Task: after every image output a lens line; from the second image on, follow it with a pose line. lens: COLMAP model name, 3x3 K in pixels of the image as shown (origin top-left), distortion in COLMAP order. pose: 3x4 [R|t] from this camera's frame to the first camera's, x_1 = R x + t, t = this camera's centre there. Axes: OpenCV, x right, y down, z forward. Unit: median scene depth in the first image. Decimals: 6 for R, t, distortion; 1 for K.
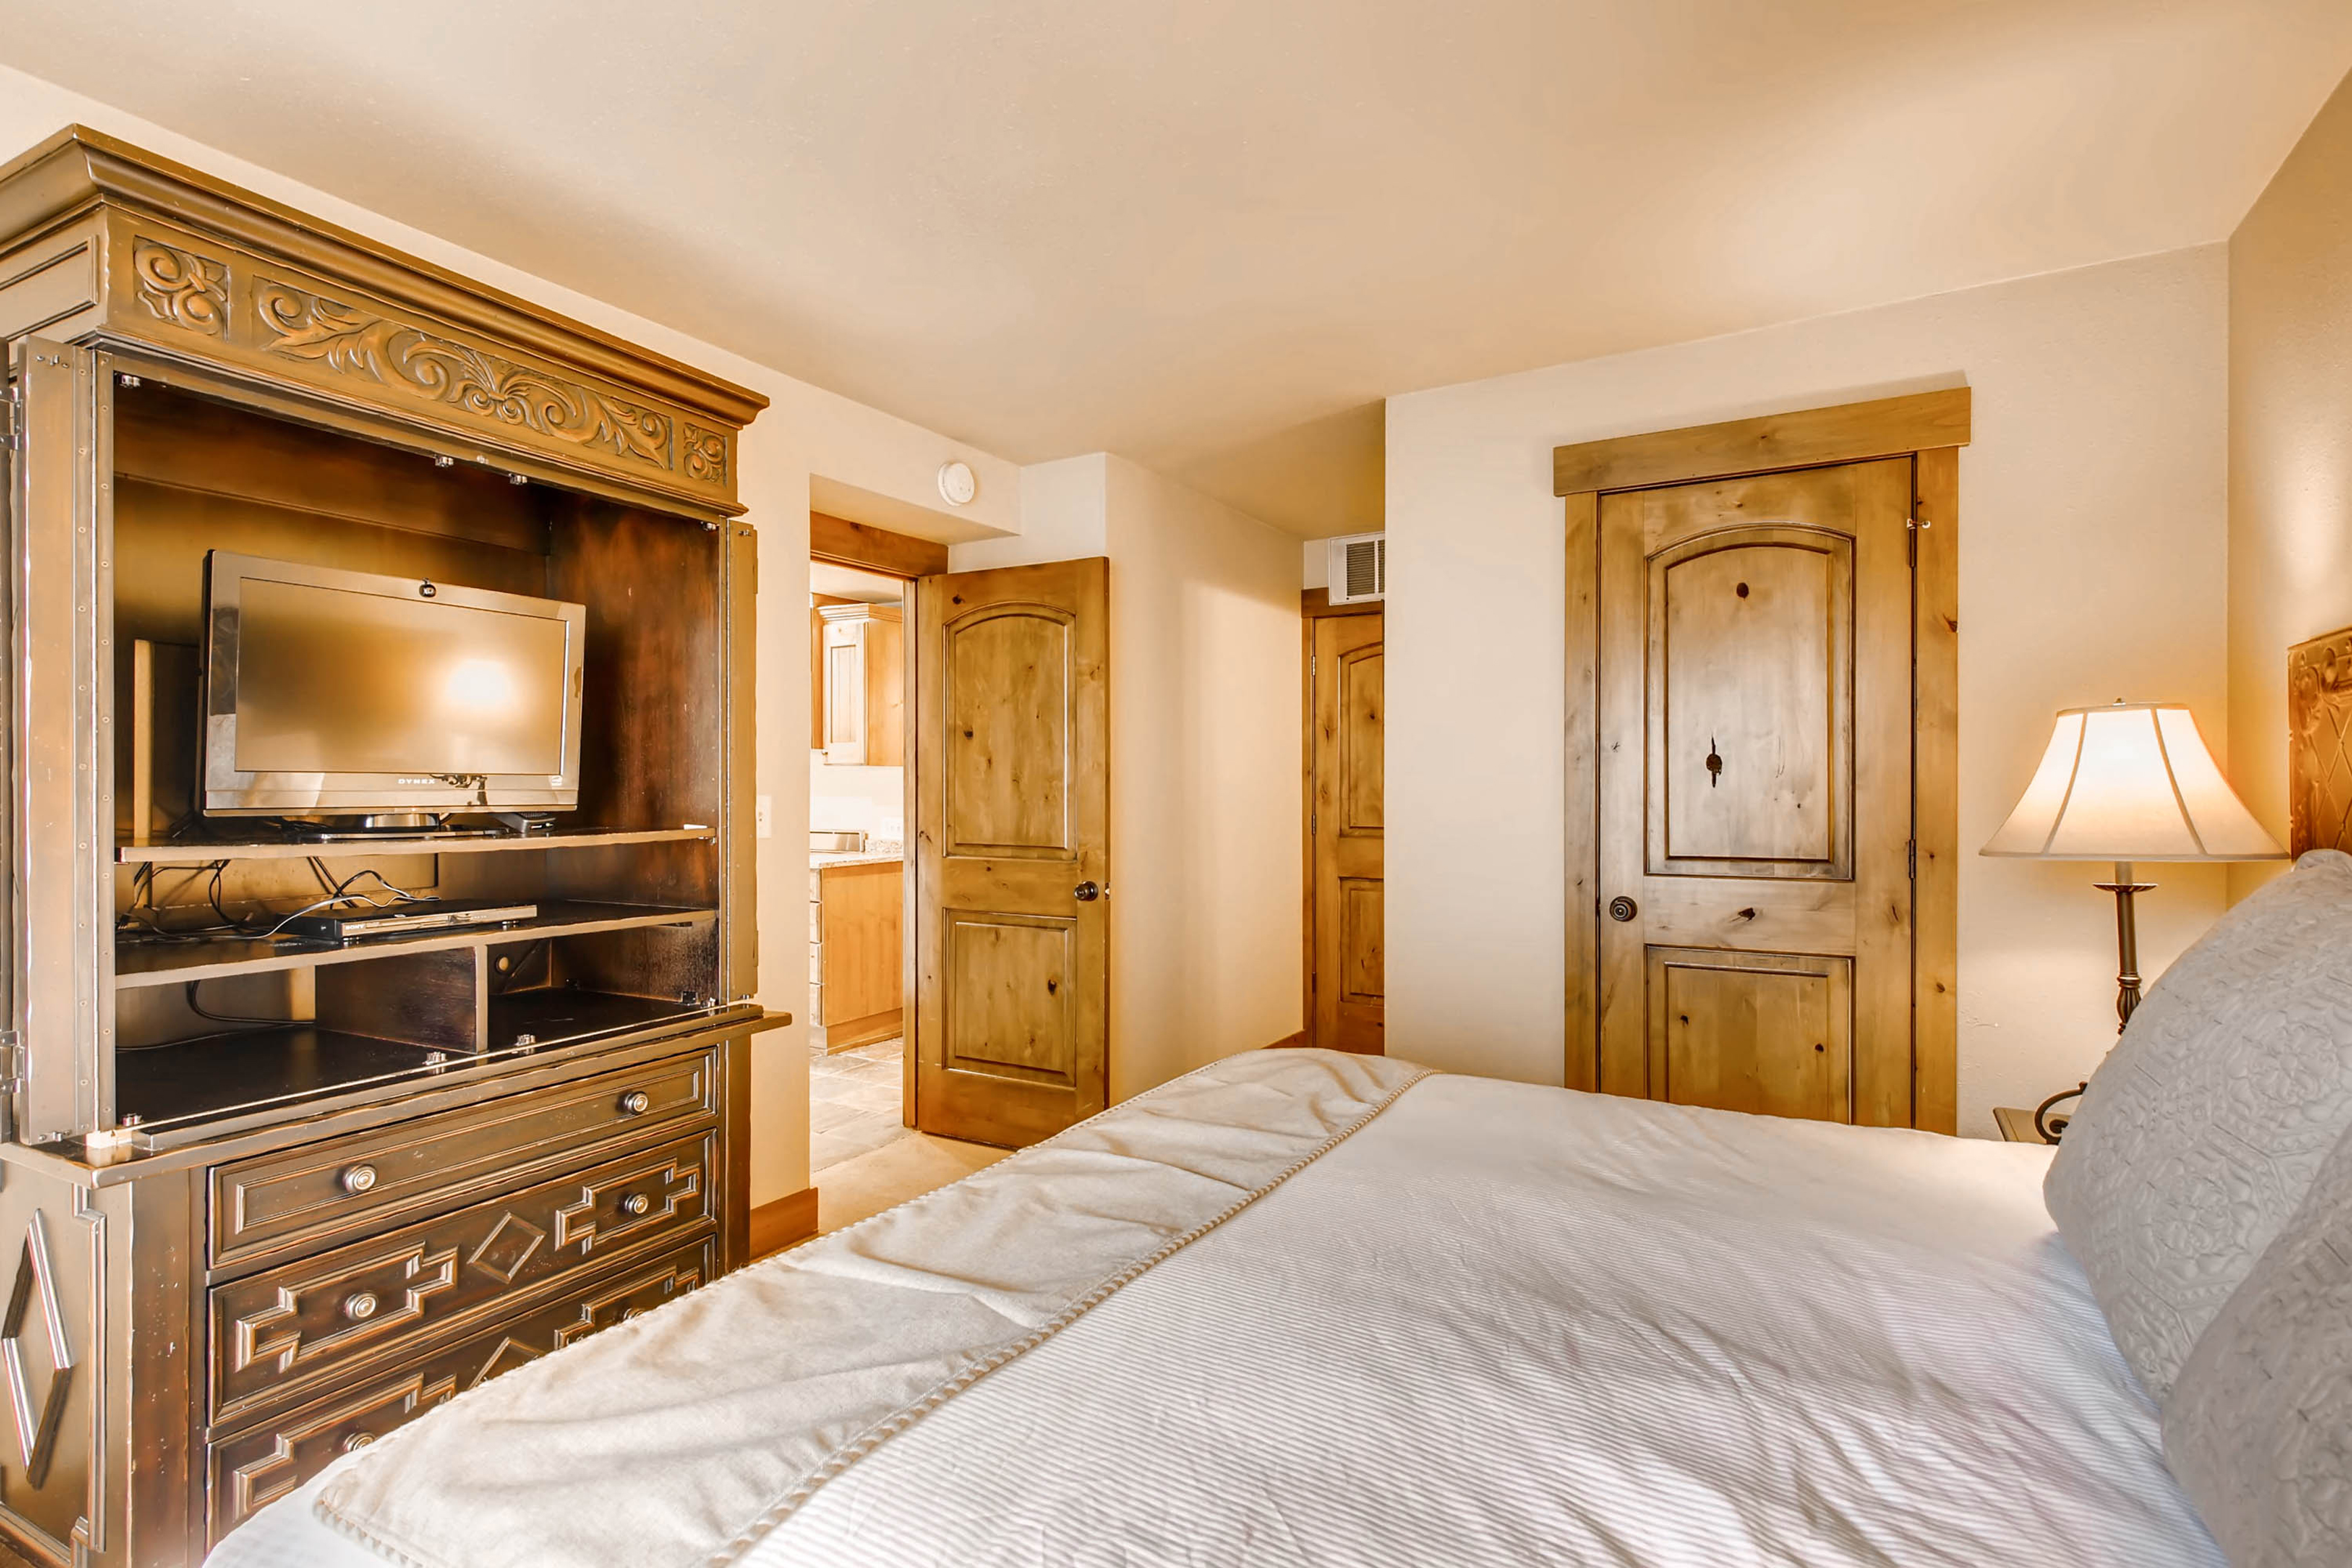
lens RADIAL K [[1149.3, 0, 1176.0], [0, 1149.3, 784.0], [0, 0, 1]] dist [0.020260, -0.000311]
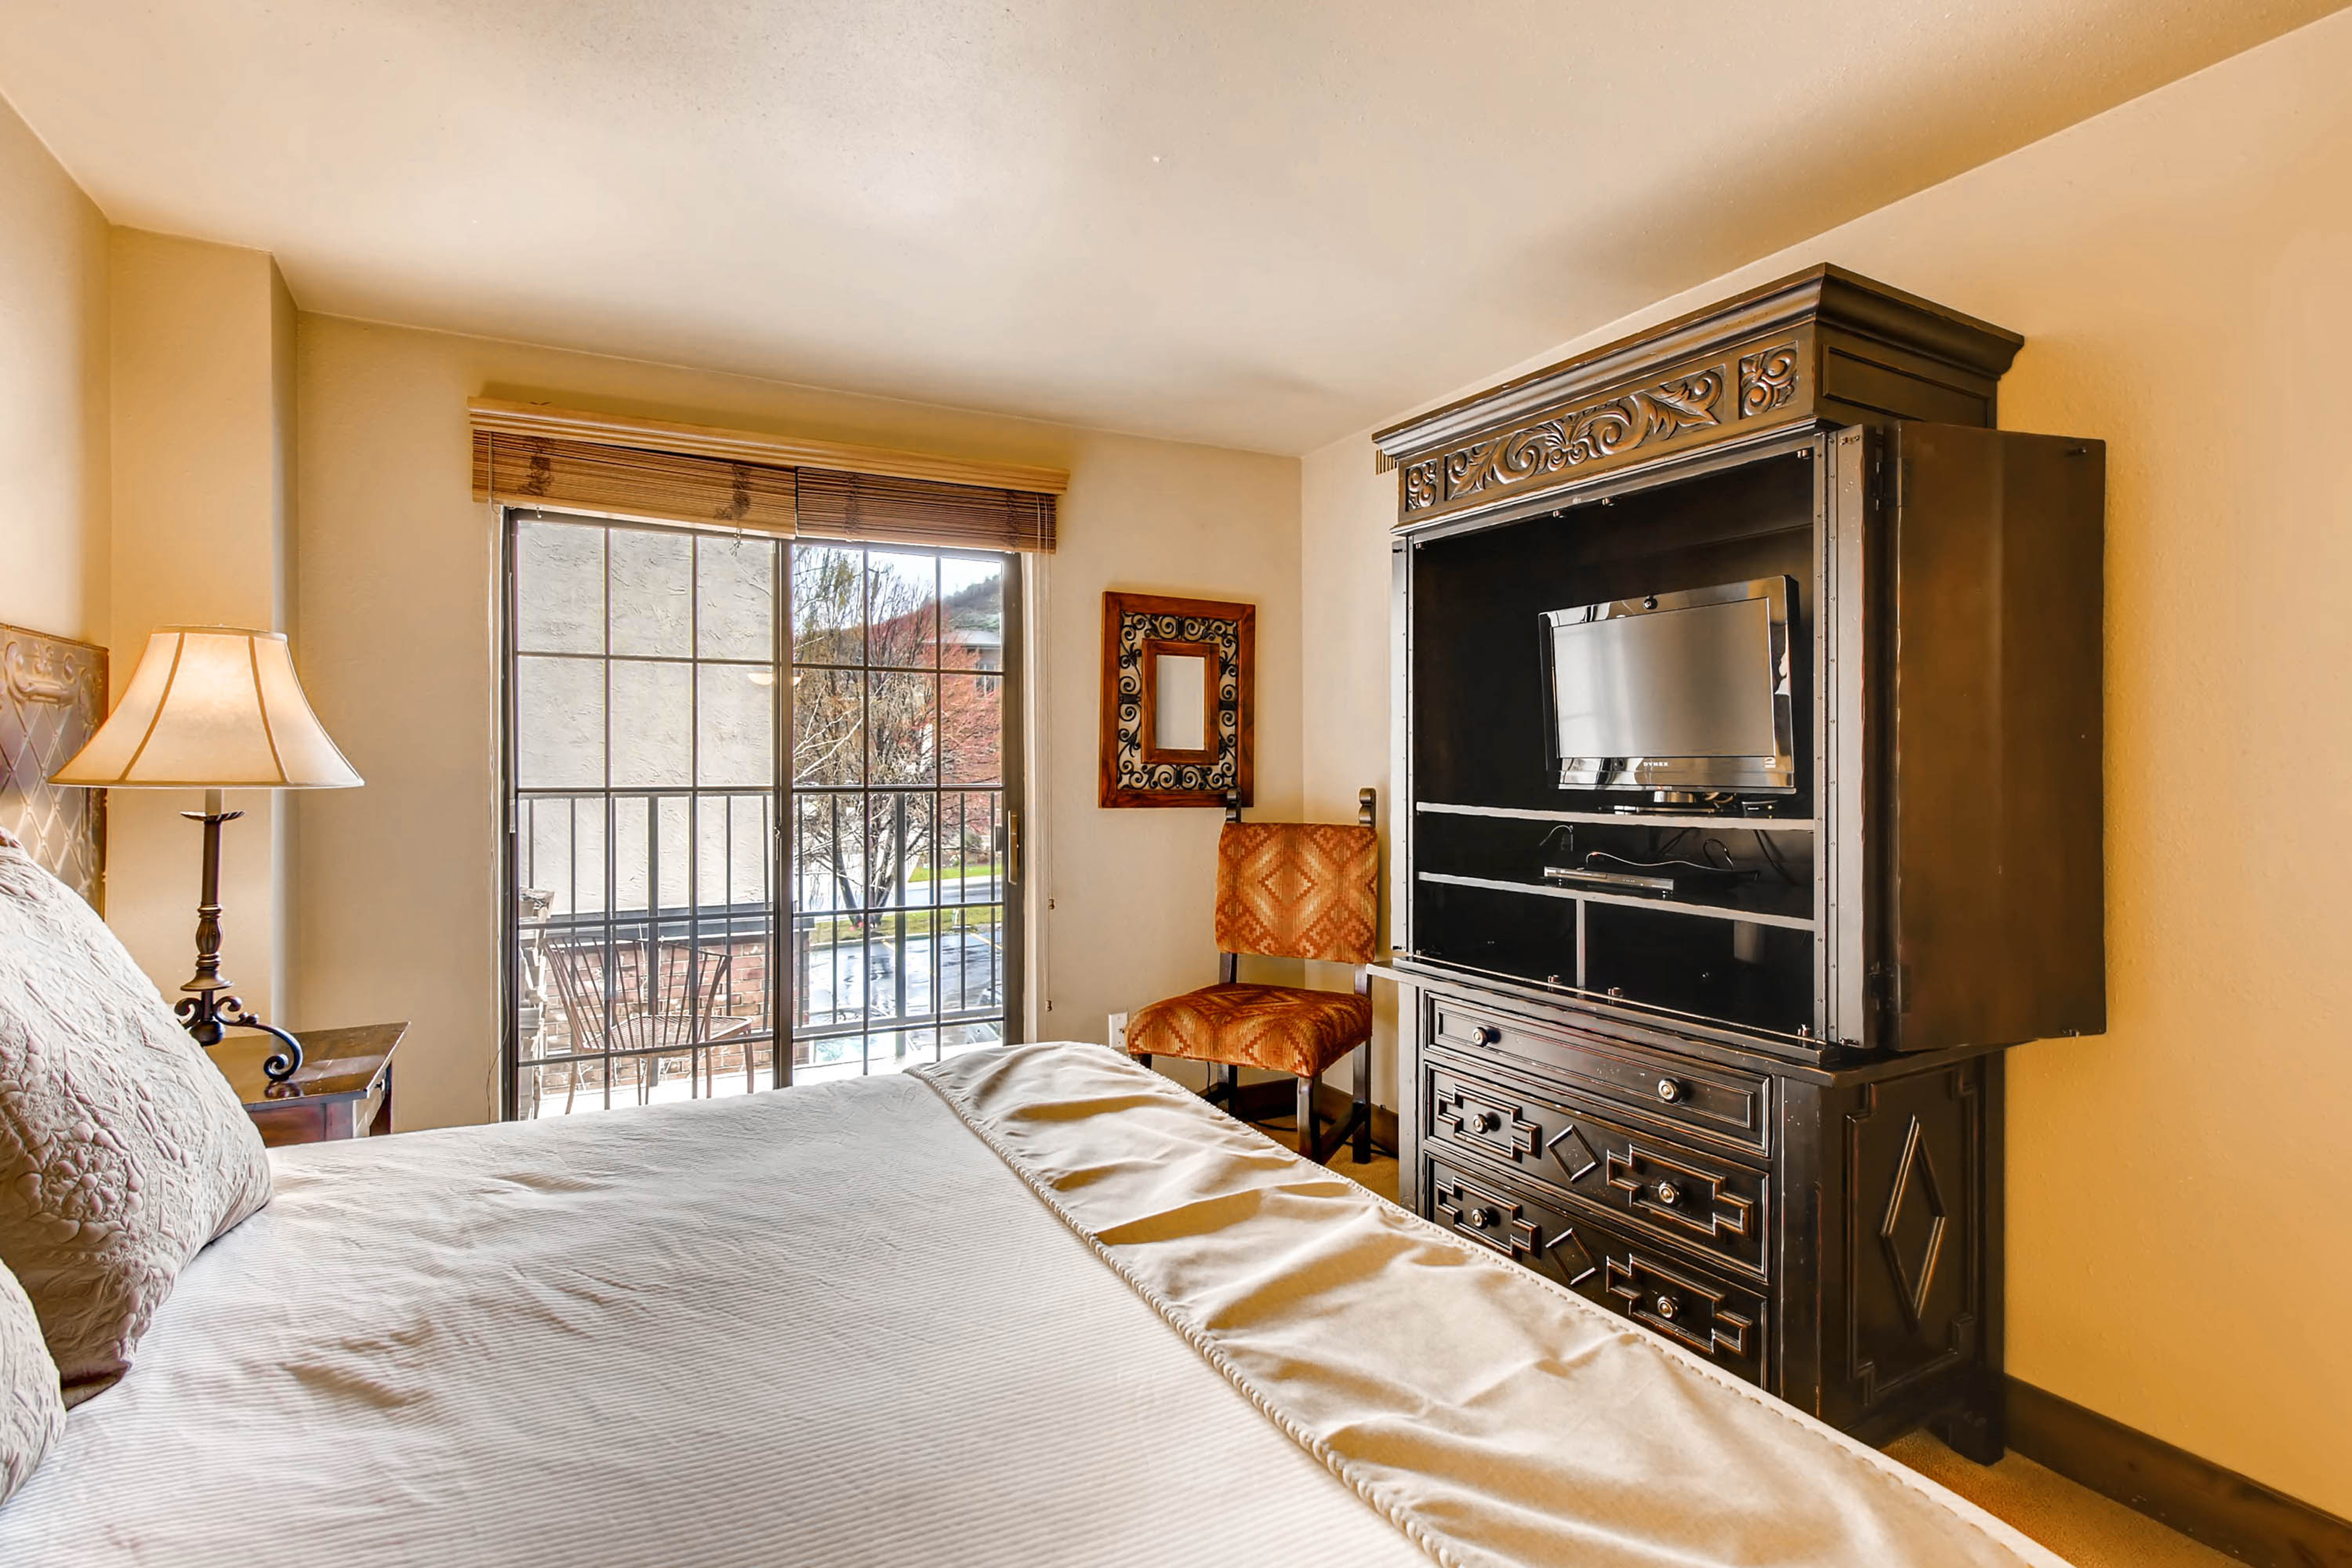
lens RADIAL K [[1160.8, 0, 1162.5], [0, 1160.8, 795.1], [0, 0, 1]] dist [0.008788, -0.000613]
pose [[-0.555109, 0.019762, -0.831543, 0.651028], [0.004062, 0.999770, 0.021049, 0.002234], [0.831768, 0.008306, -0.555061, 1.309975]]
